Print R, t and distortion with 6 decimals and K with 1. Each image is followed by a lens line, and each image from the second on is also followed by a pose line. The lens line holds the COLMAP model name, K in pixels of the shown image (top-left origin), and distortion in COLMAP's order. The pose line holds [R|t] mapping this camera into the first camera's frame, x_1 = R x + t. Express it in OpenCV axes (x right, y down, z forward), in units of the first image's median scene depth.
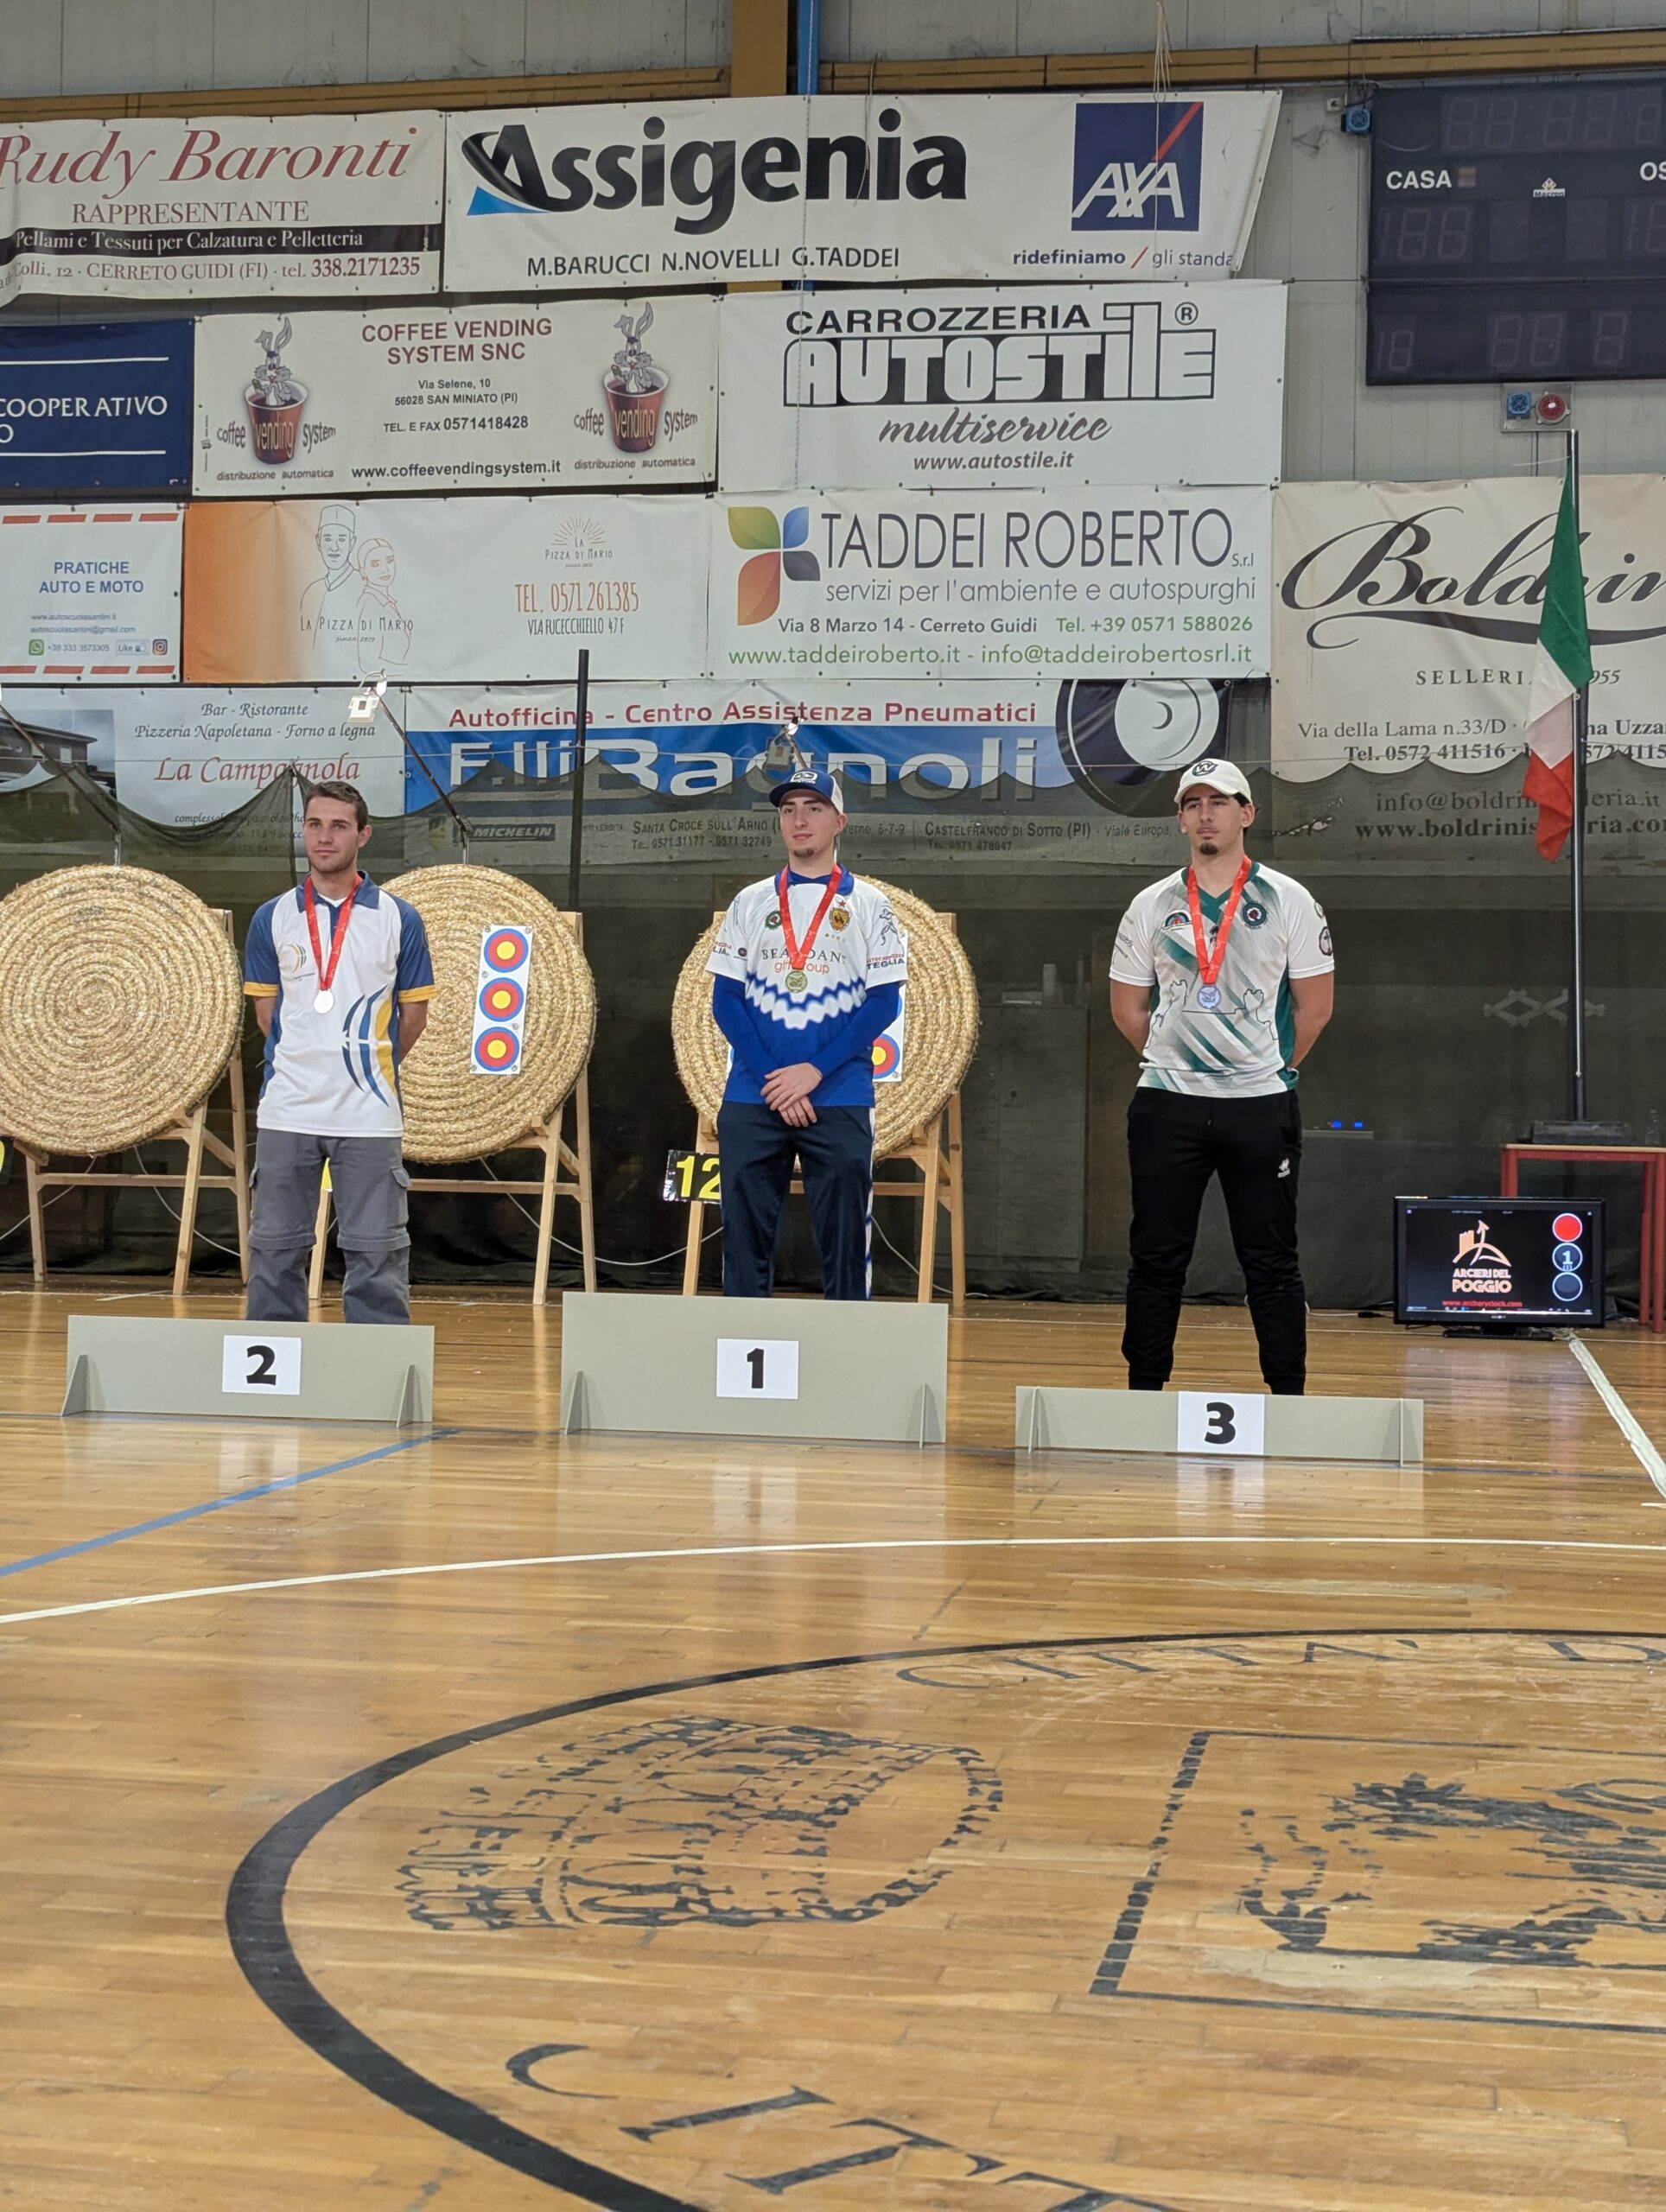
lens RADIAL K [[3362.8, 0, 774.2], [0, 3362.8, 1095.7], [0, 0, 1]] dist [0.149650, -0.522616]
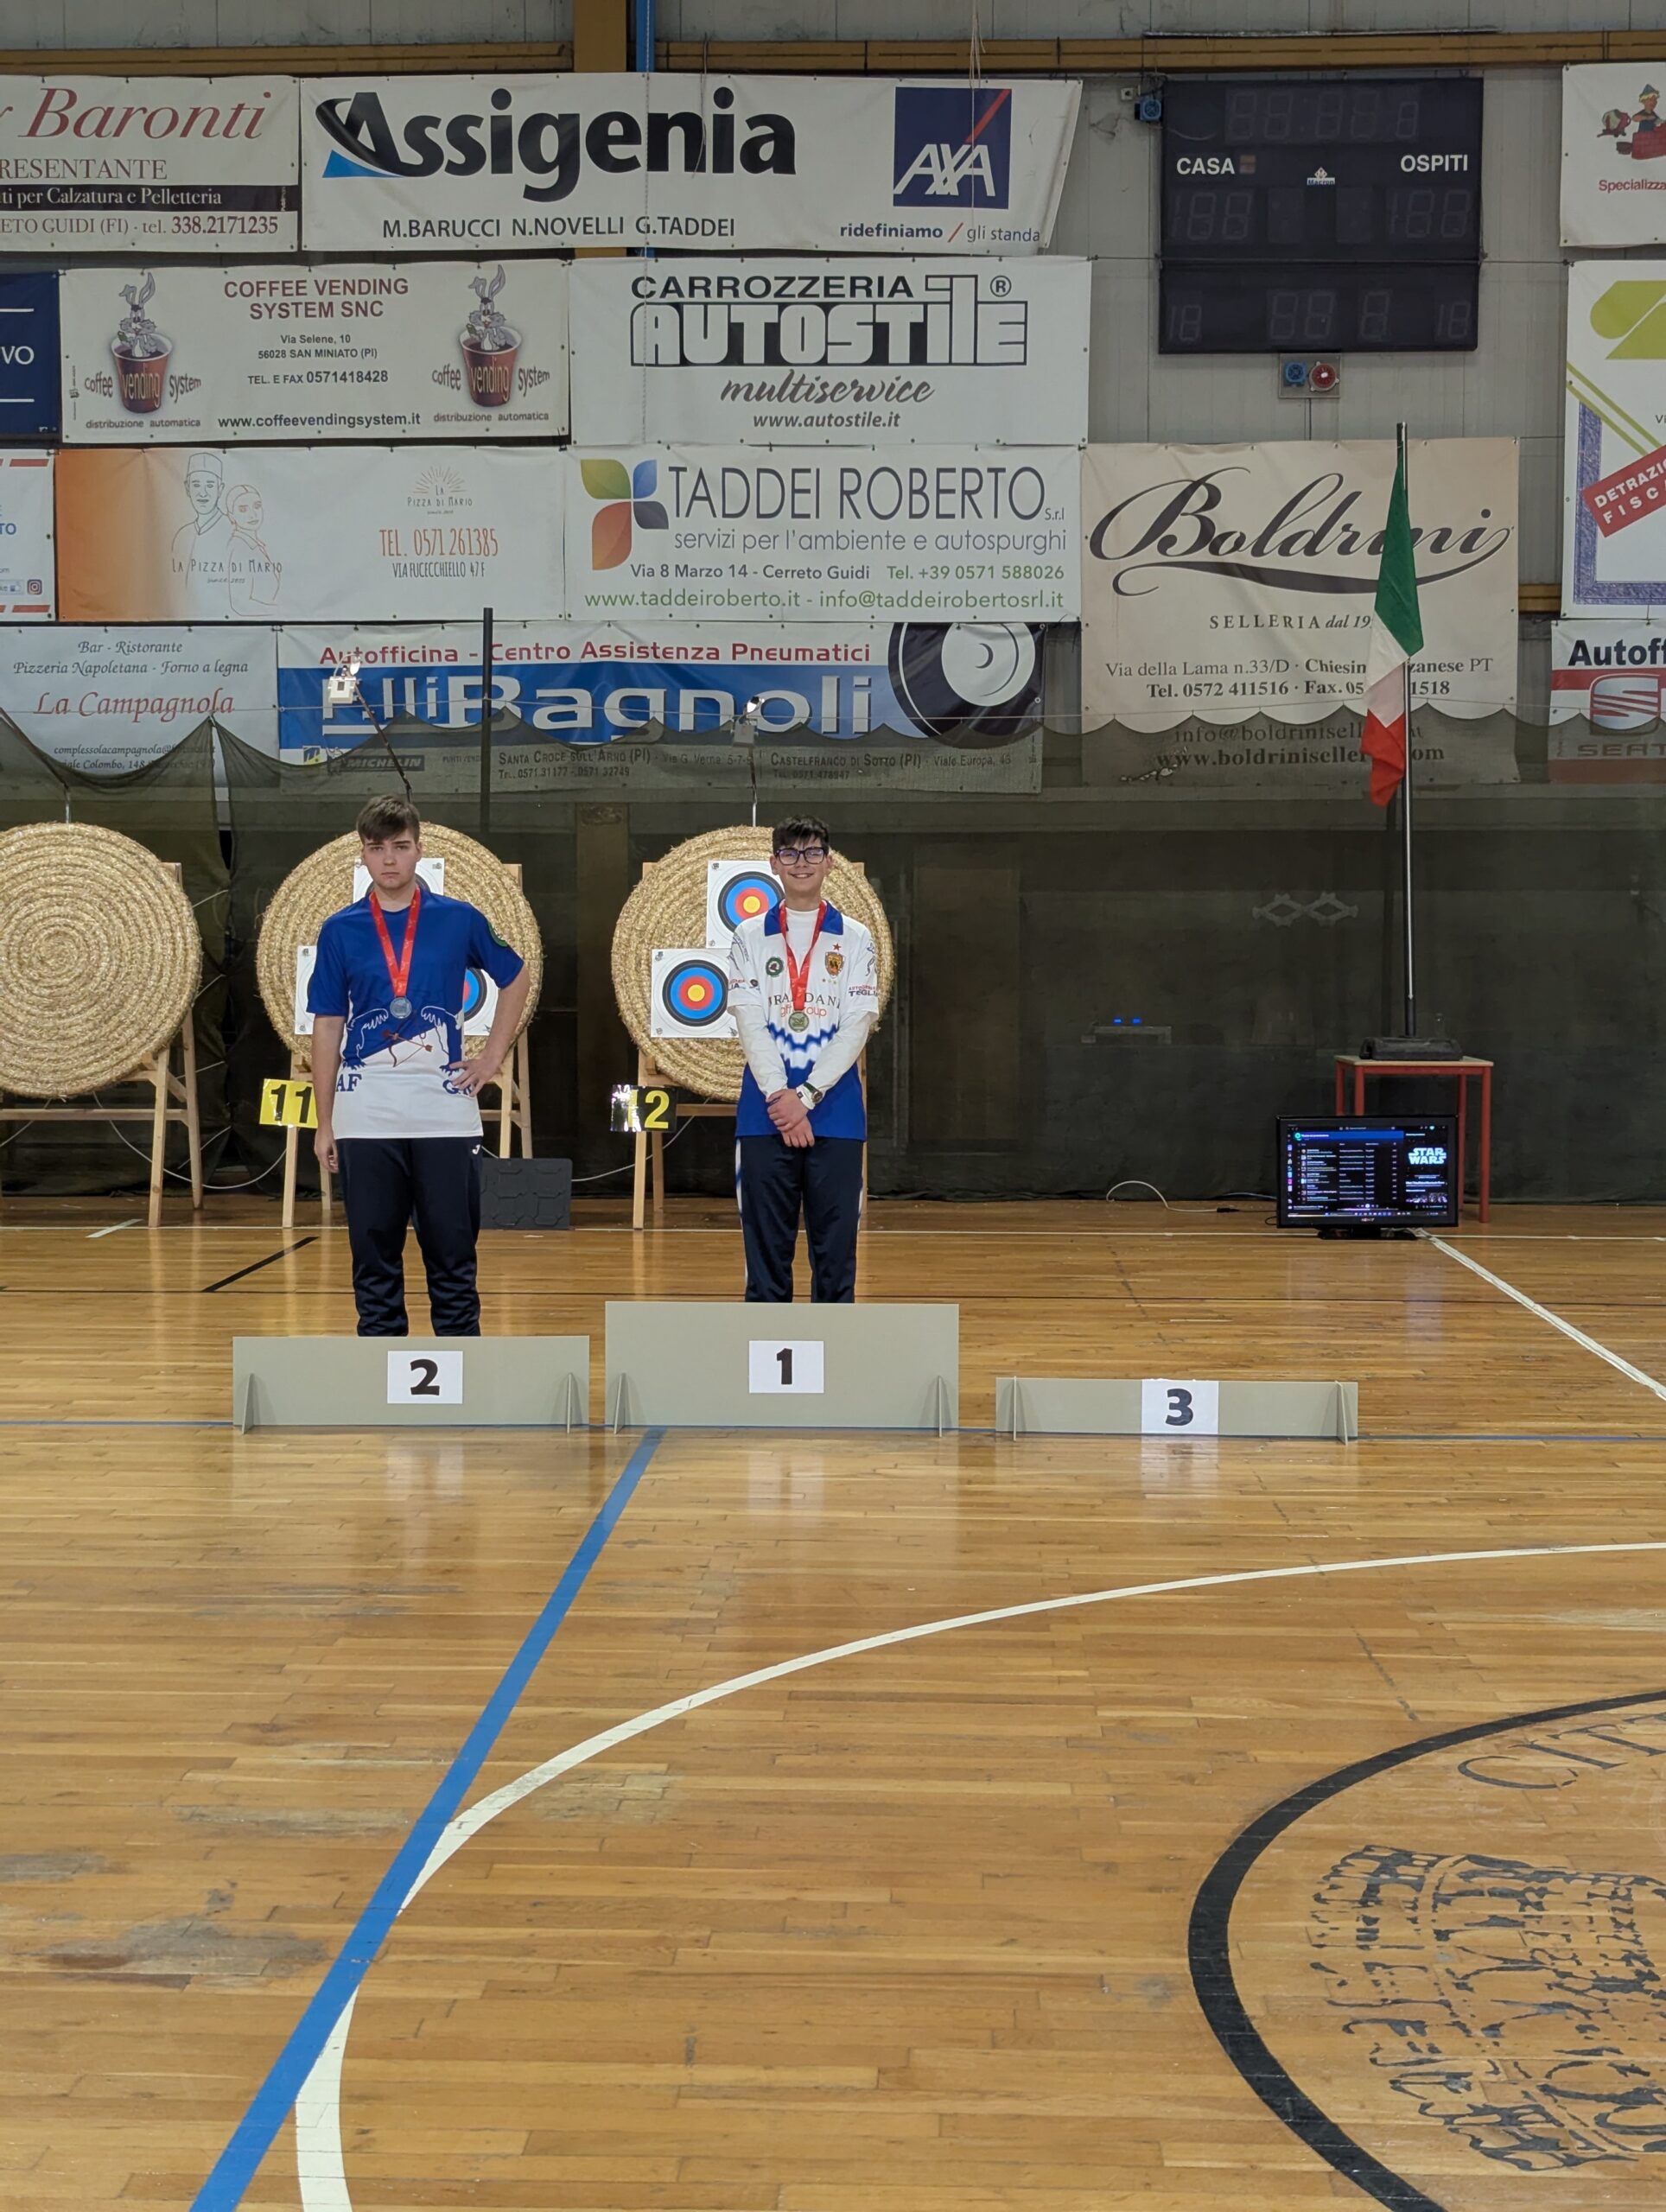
lens RADIAL K [[3062.9, 0, 800.7], [0, 3062.9, 1096.2], [0, 0, 1]] dist [0.116634, -0.310737]
pose [[0.989623, -0.025356, 0.141432, -0.089320], [0.016034, 0.997647, 0.066666, -0.036151], [-0.142789, -0.063706, 0.987701, 0.005573]]
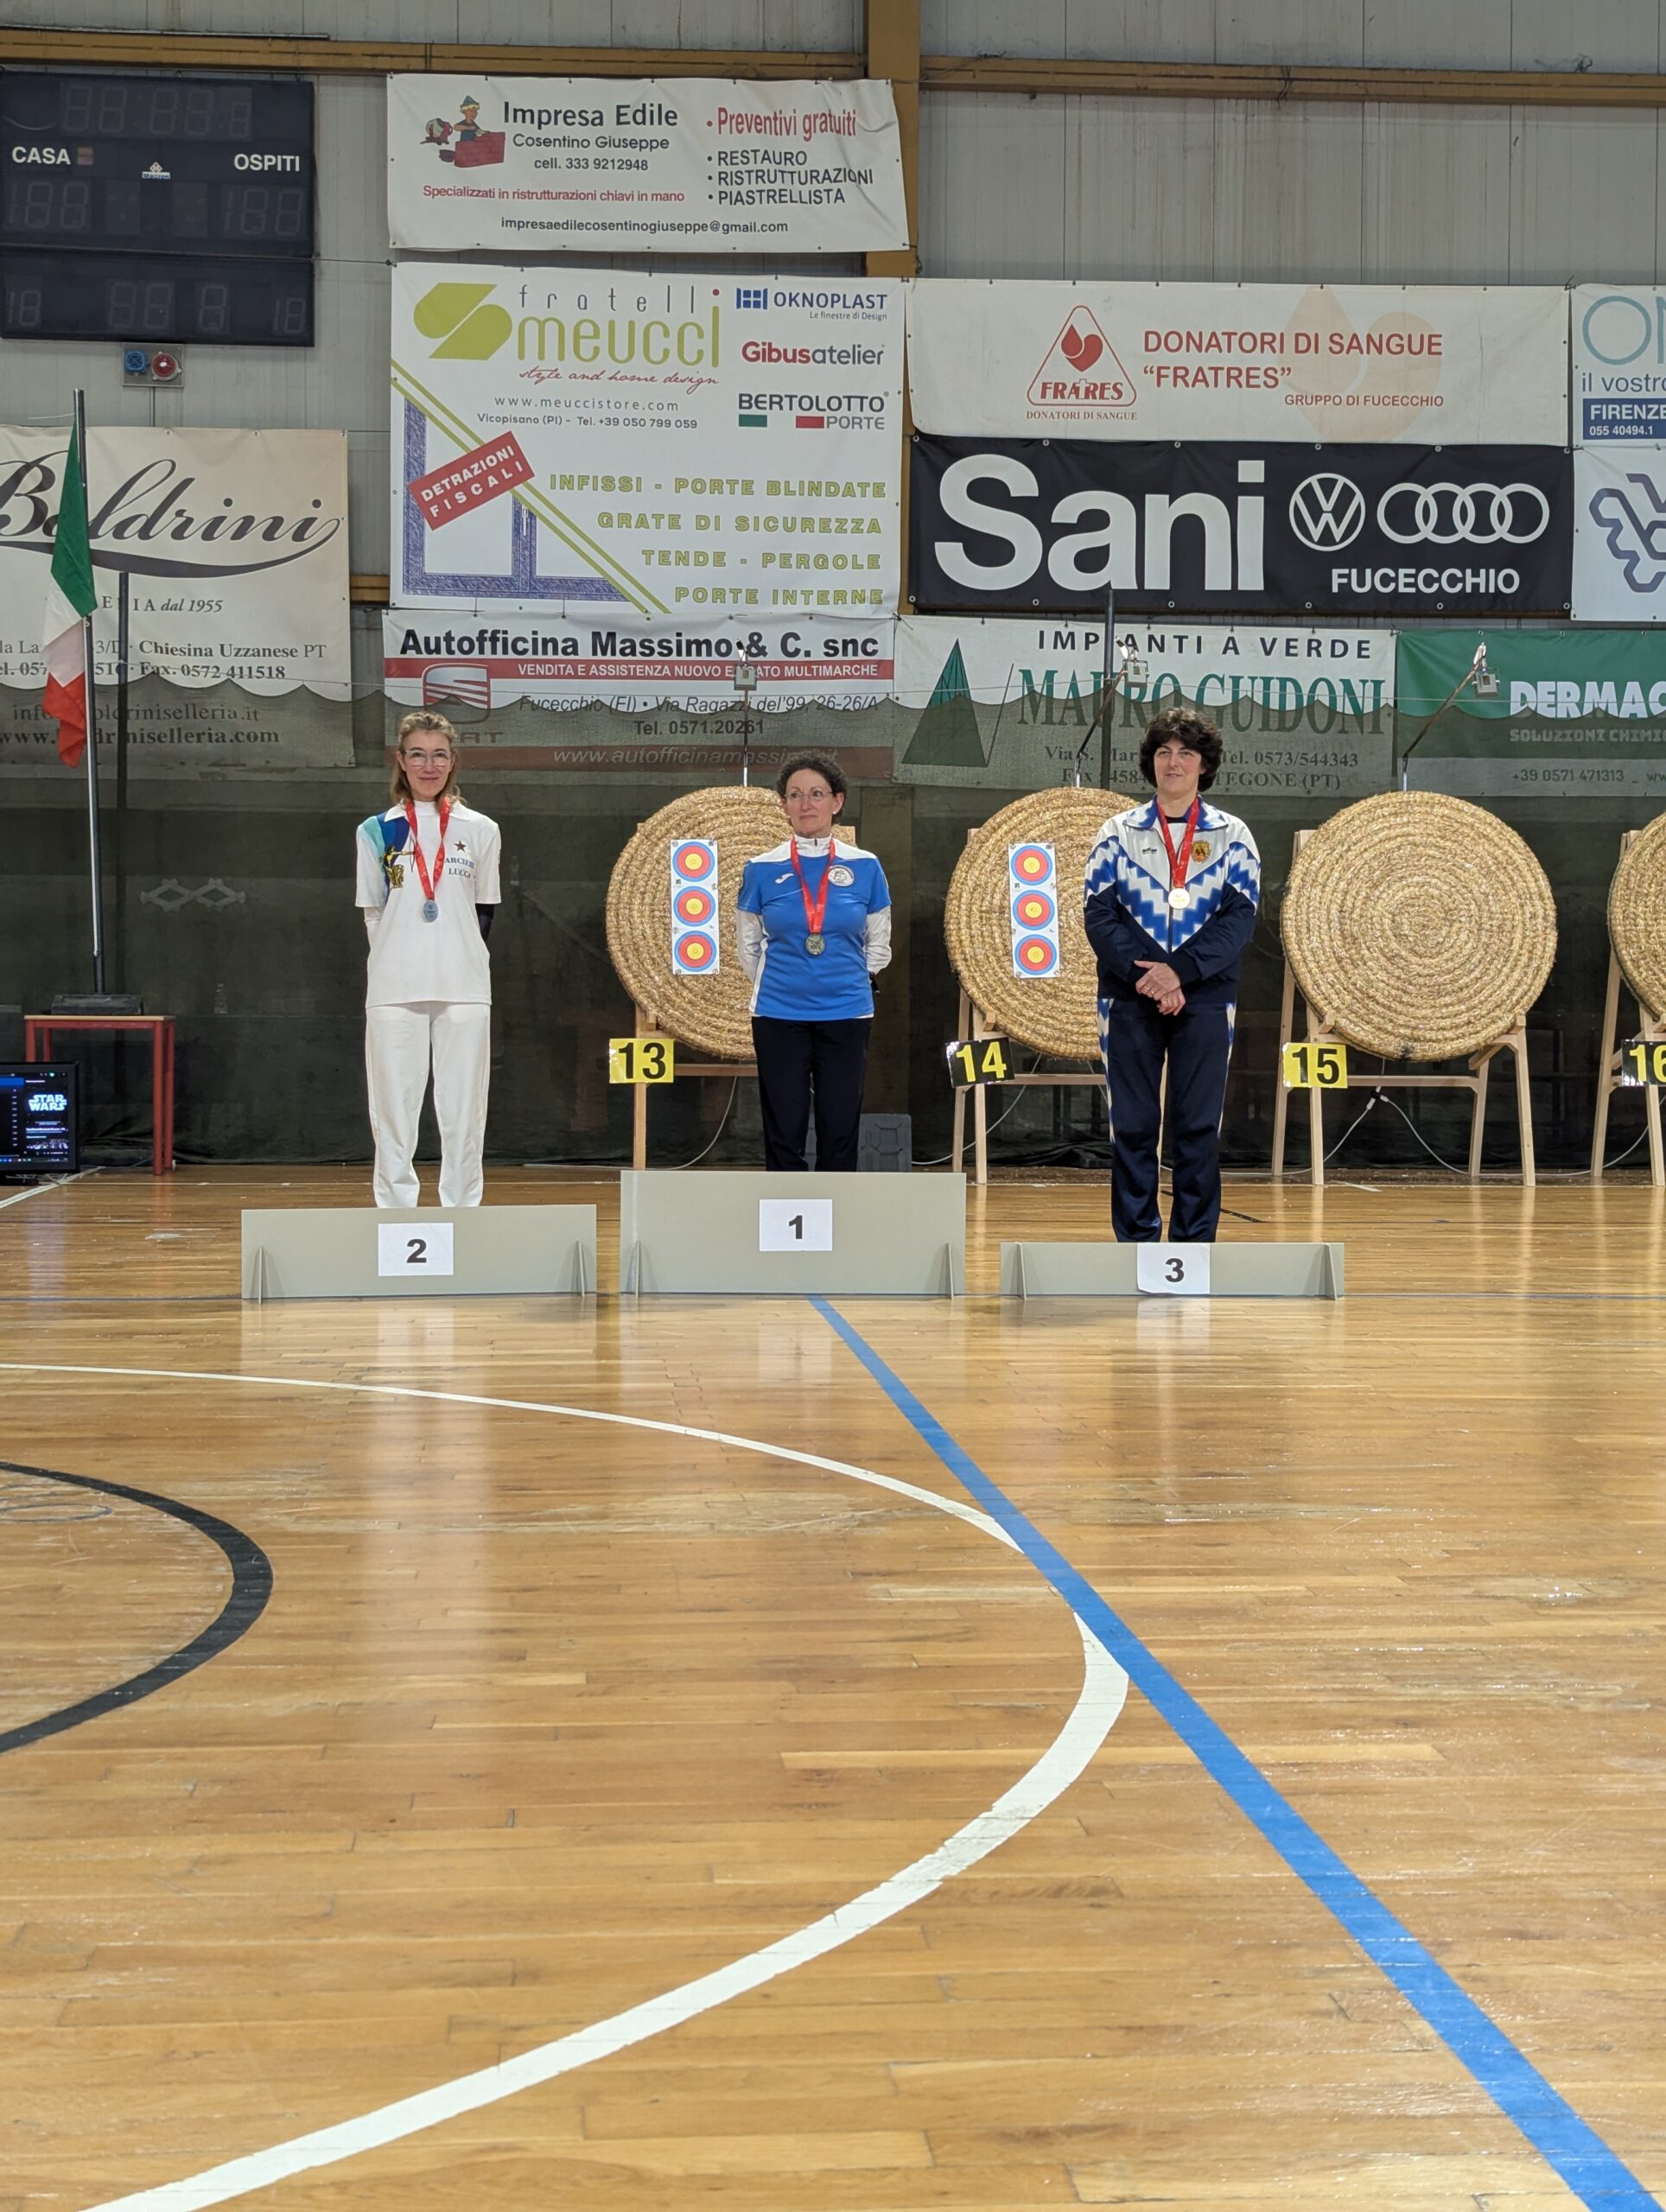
lens RADIAL K [[3053.2, 0, 759.0], [0, 3053.2, 1081.1], [0, 0, 1]] dist [0.170706, -0.630805]
pose [[0.965606, -0.018599, 0.259345, 0.146201], [0.009201, 0.999258, 0.037405, -0.000183], [-0.259849, -0.033732, 0.965060, -0.055675]]
